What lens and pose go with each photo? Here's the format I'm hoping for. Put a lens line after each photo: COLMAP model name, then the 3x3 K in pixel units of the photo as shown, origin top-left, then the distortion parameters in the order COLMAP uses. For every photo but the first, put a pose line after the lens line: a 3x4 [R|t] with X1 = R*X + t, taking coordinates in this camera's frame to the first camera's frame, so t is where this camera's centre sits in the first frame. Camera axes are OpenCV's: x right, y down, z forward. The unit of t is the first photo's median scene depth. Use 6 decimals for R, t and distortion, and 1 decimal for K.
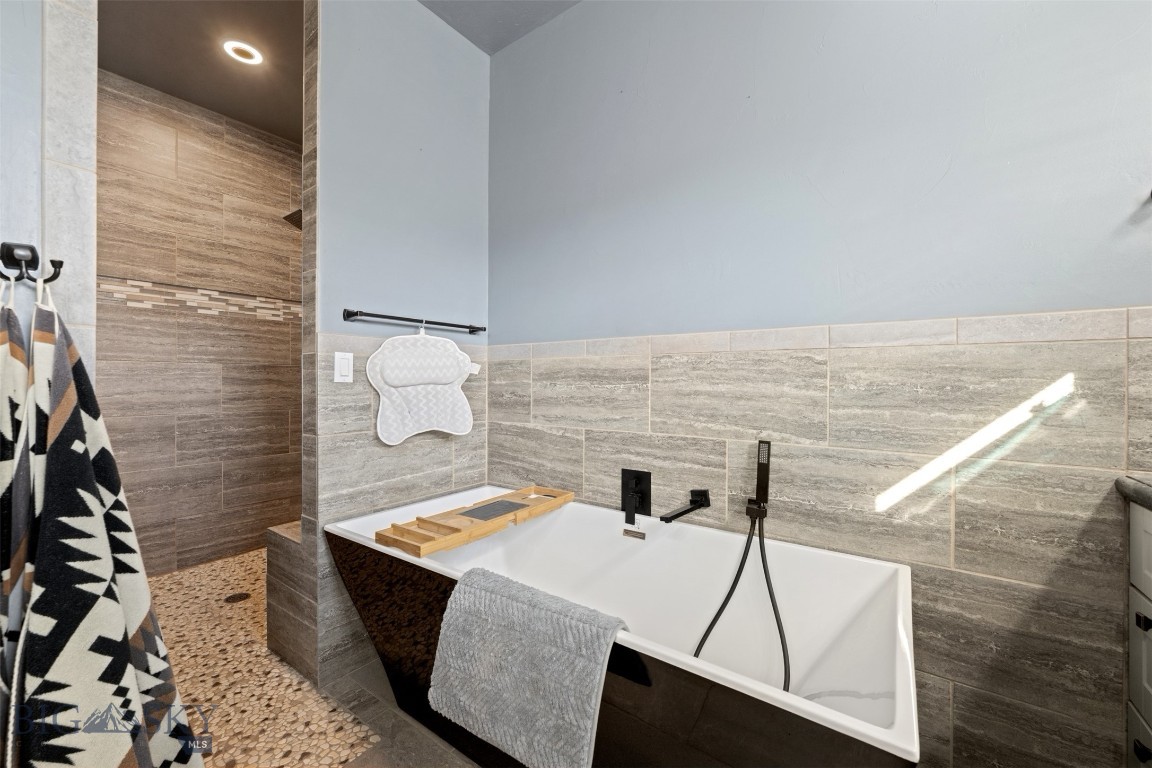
lens RADIAL K [[458.3, 0, 573.4], [0, 458.3, 378.1], [0, 0, 1]] dist [-0.002523, 0.000277]
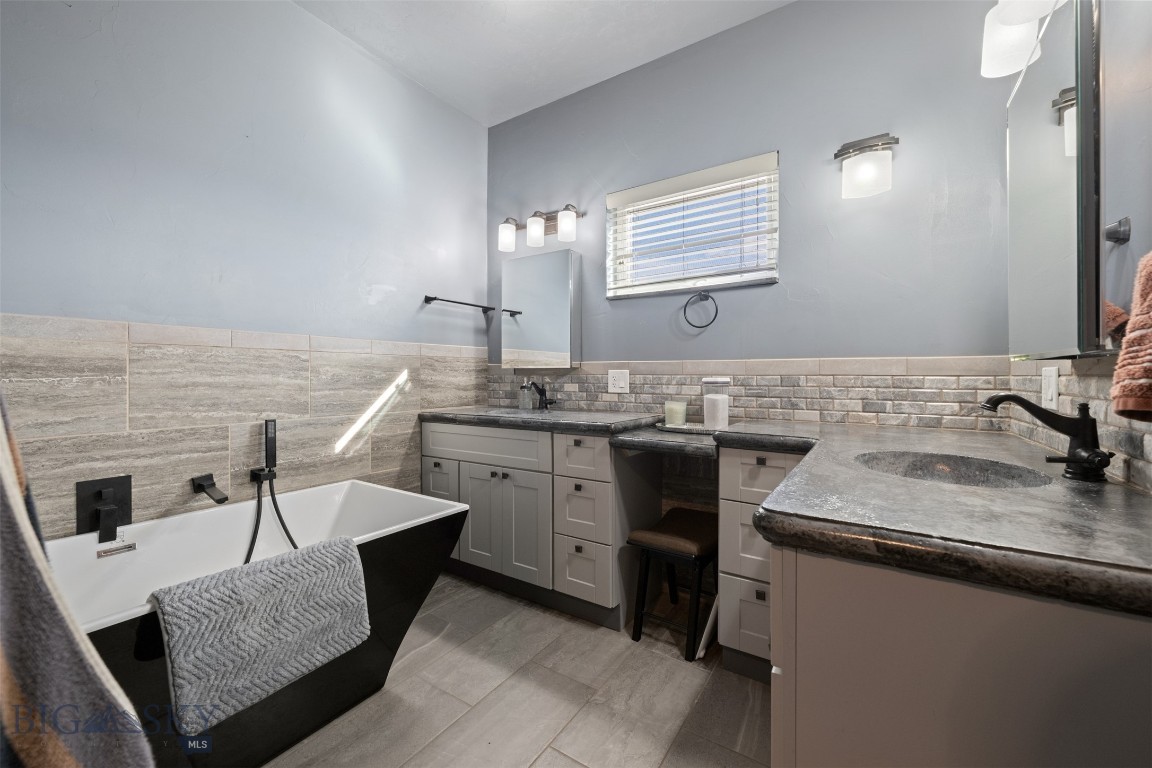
lens RADIAL K [[458.3, 0, 573.4], [0, 458.3, 378.1], [0, 0, 1]] dist [-0.002523, 0.000277]
pose [[-0.050294, -0.010965, 0.998674, -0.923638], [-0.009053, 0.999904, 0.010522, -0.000696], [-0.998693, -0.008512, -0.050388, 0.223482]]
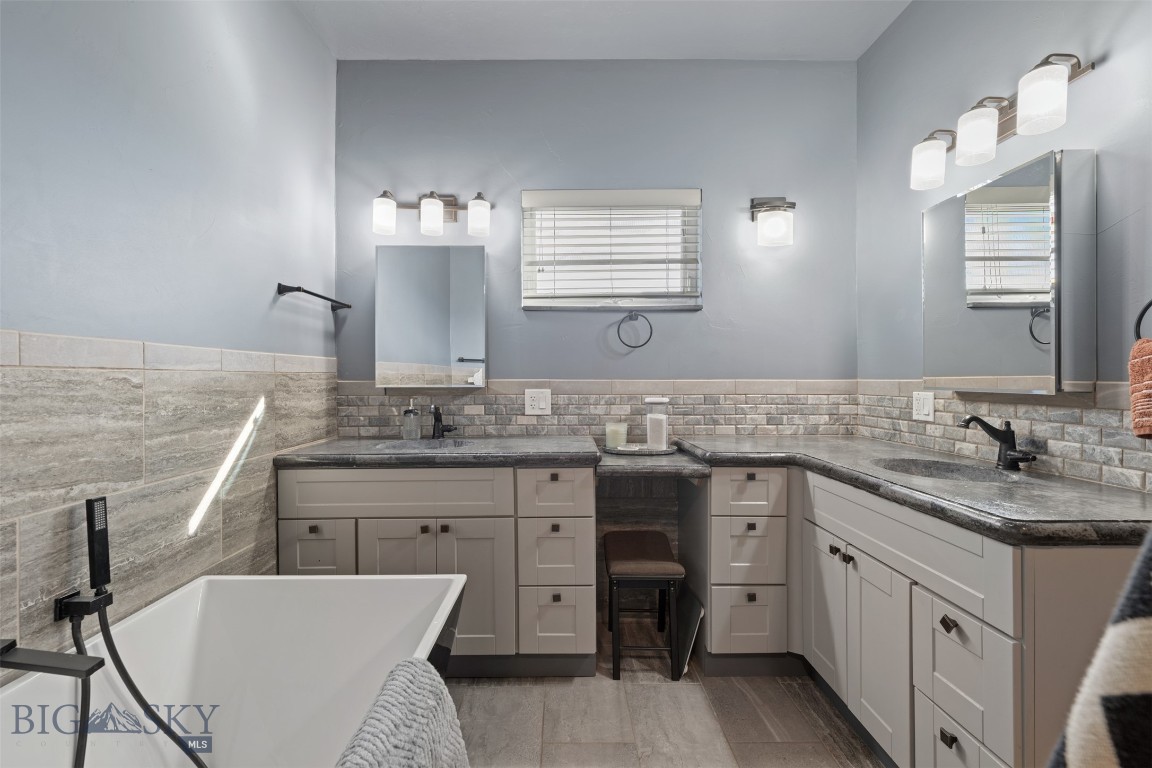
lens RADIAL K [[508.5, 0, 569.9], [0, 508.5, 380.4], [0, 0, 1]] dist [-0.000023, 0.000339]
pose [[-0.600092, -0.006761, 0.799902, -0.648822], [-0.006771, 0.999971, 0.003372, -0.050776], [-0.799902, -0.003393, -0.600121, 0.907679]]
